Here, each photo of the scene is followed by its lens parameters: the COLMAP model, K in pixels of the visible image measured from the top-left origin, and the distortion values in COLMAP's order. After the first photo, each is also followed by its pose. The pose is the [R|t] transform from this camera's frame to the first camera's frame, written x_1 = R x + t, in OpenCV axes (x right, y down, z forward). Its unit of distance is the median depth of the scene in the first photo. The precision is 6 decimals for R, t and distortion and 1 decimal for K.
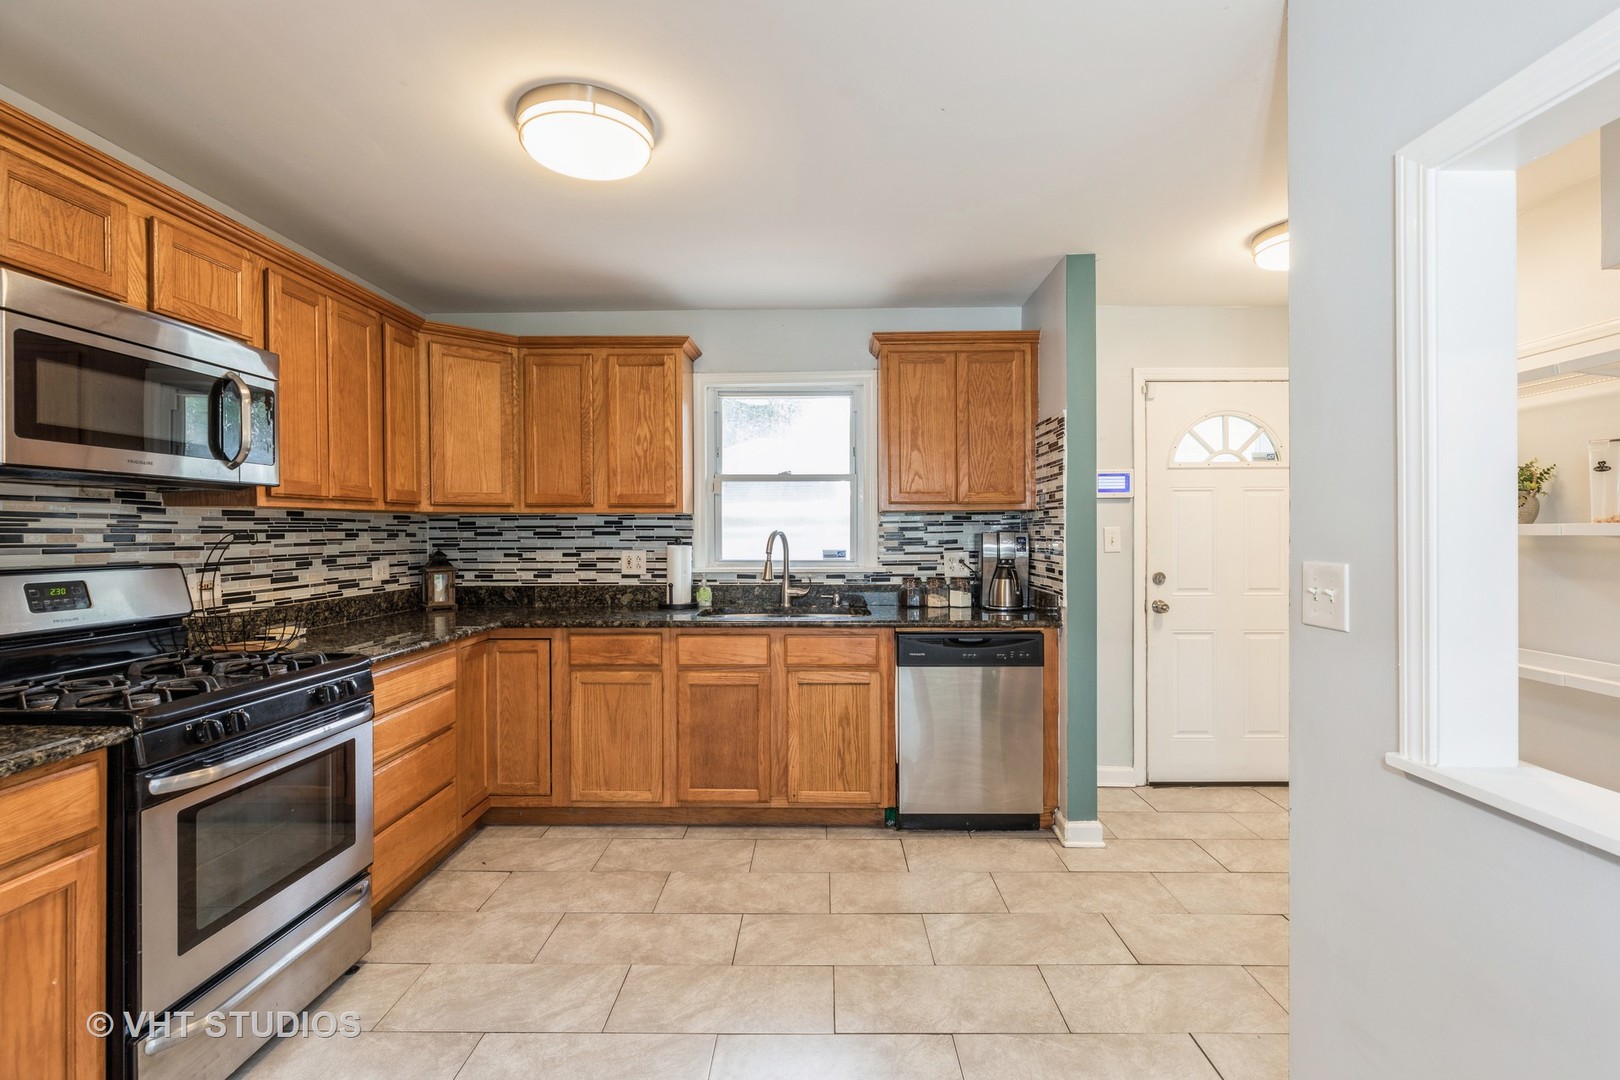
lens RADIAL K [[736.7, 0, 805.6], [0, 736.7, 537.6], [0, 0, 1]] dist [-0.011079, 0.001451]
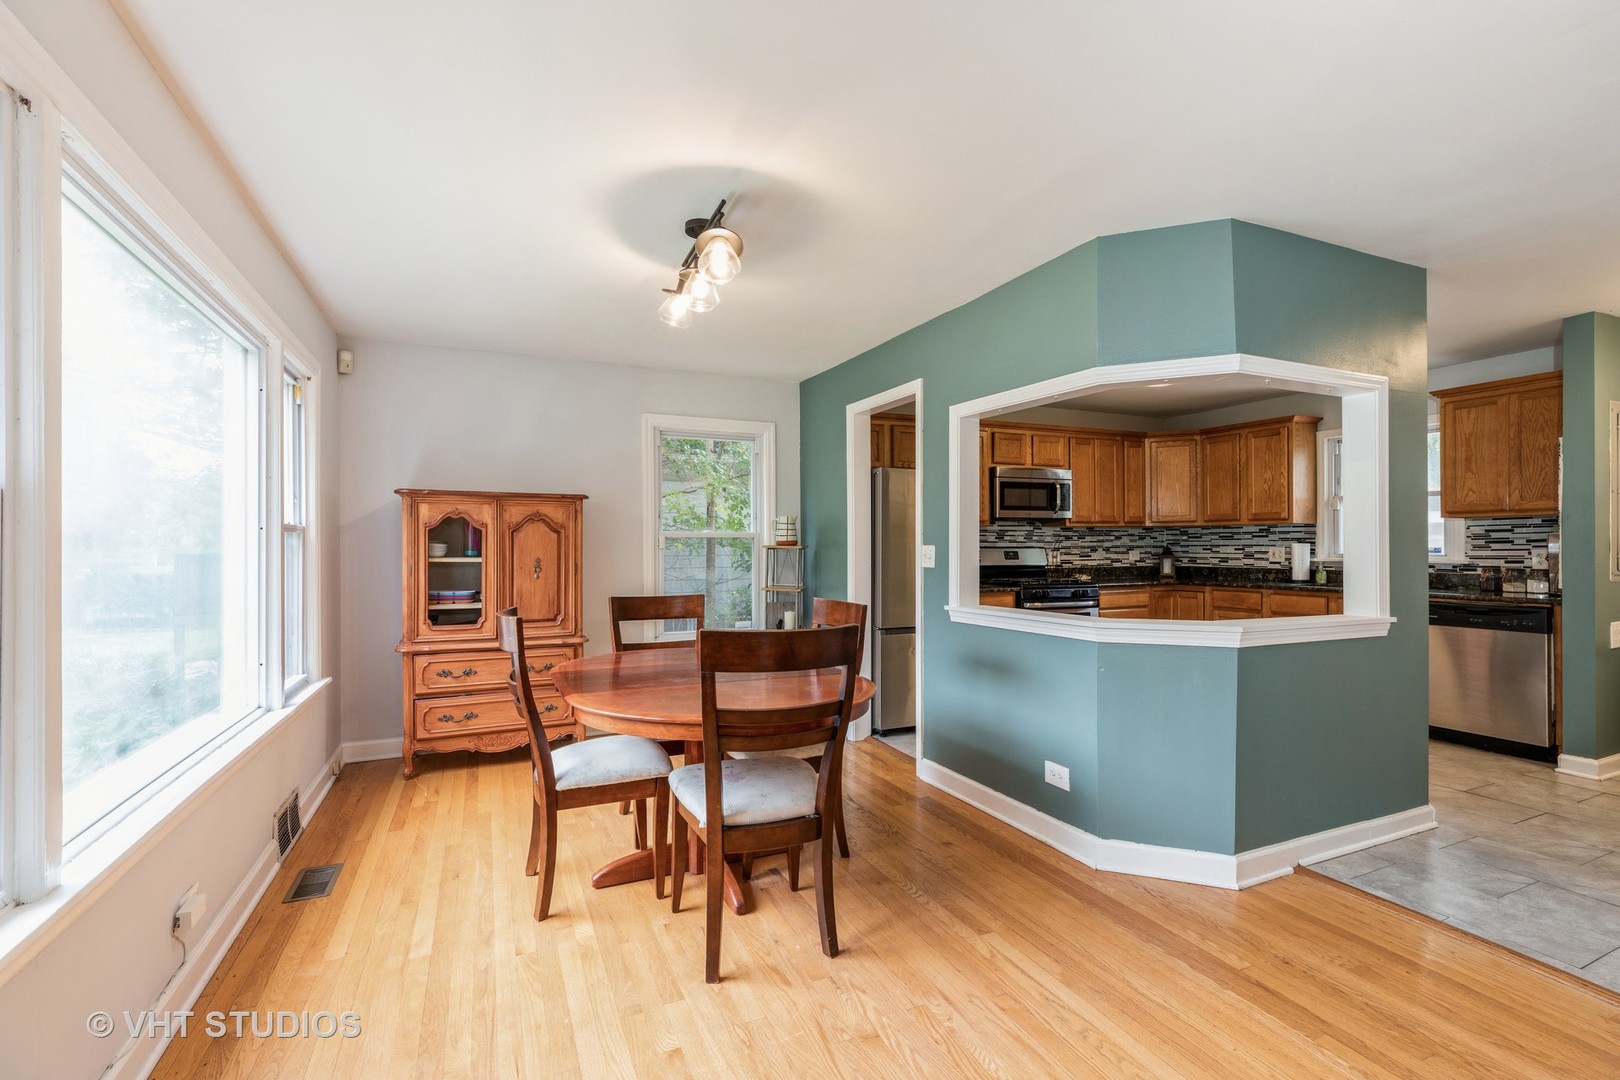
lens RADIAL K [[724.2, 0, 817.9], [0, 724.2, 547.8], [0, 0, 1]] dist [0.009016, 0.000334]
pose [[0.446605, 0.005195, -0.894716, 0.879741], [-0.005514, 0.999980, 0.003054, 0.024255], [0.894714, 0.003569, 0.446624, -0.722193]]
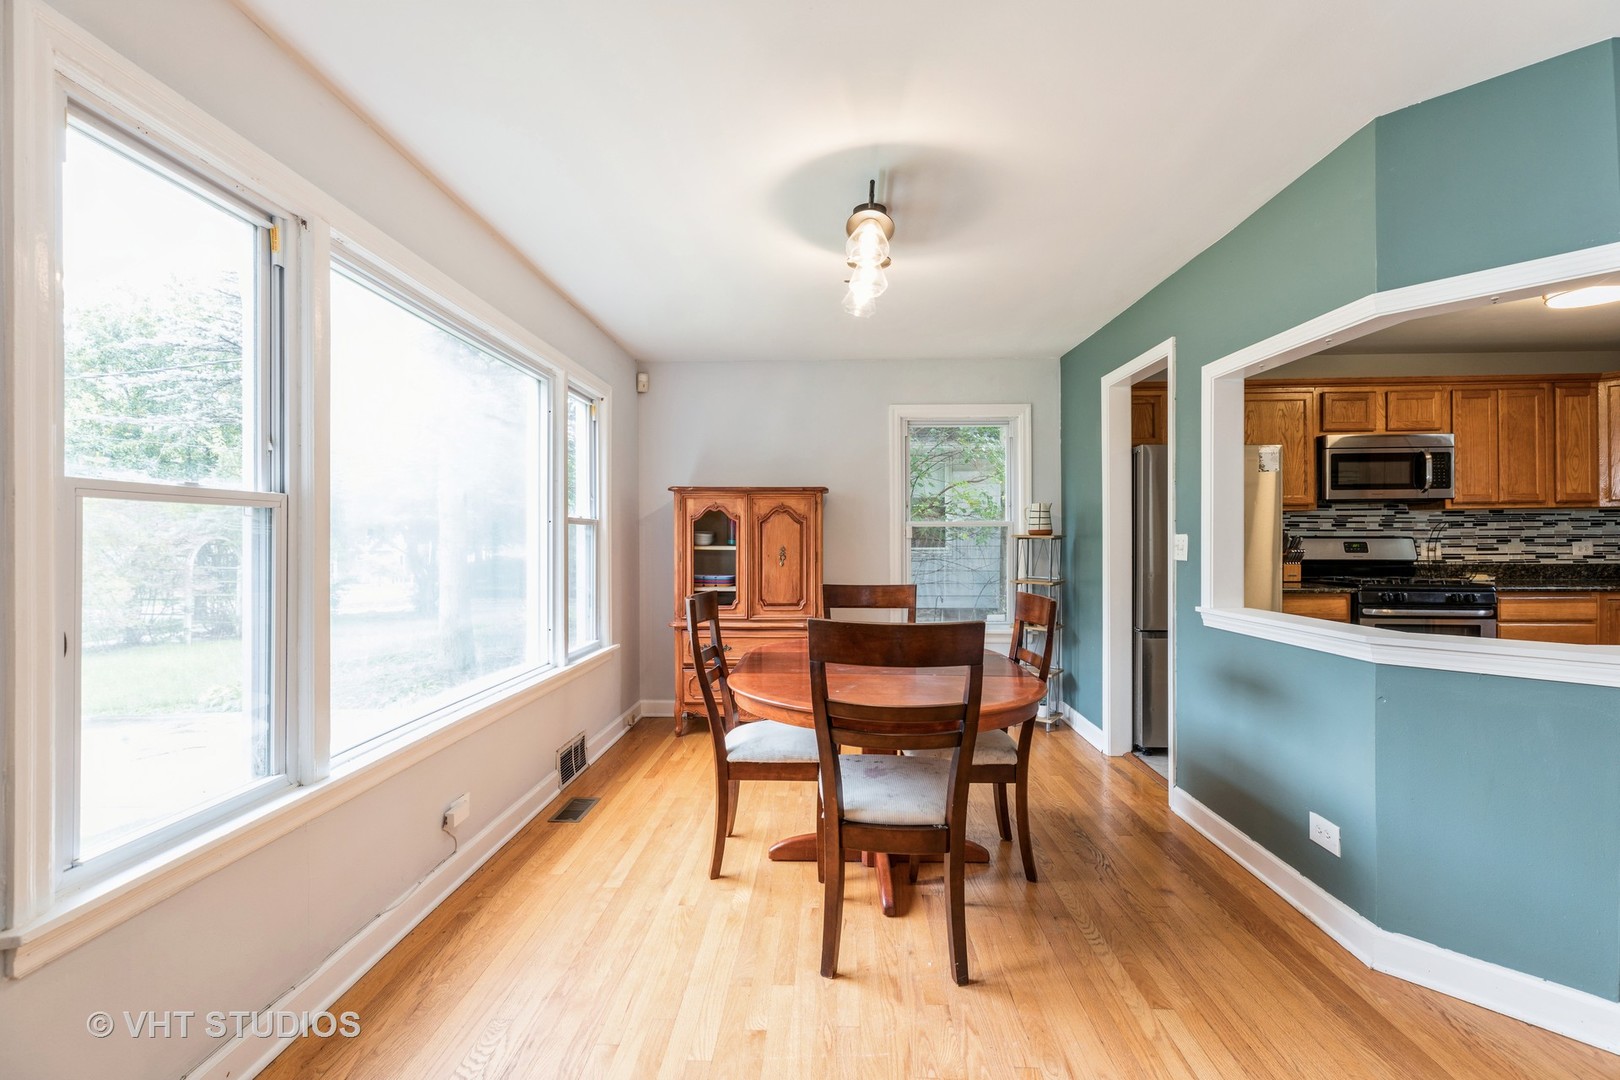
lens RADIAL K [[724.2, 0, 823.1], [0, 724.2, 538.6], [0, 0, 1]] dist [0.009016, 0.000334]
pose [[0.007234, 0.005323, -0.999960, 0.897468], [-0.004060, 0.999978, 0.005294, 0.025366], [0.999966, 0.004021, 0.007255, -0.527783]]
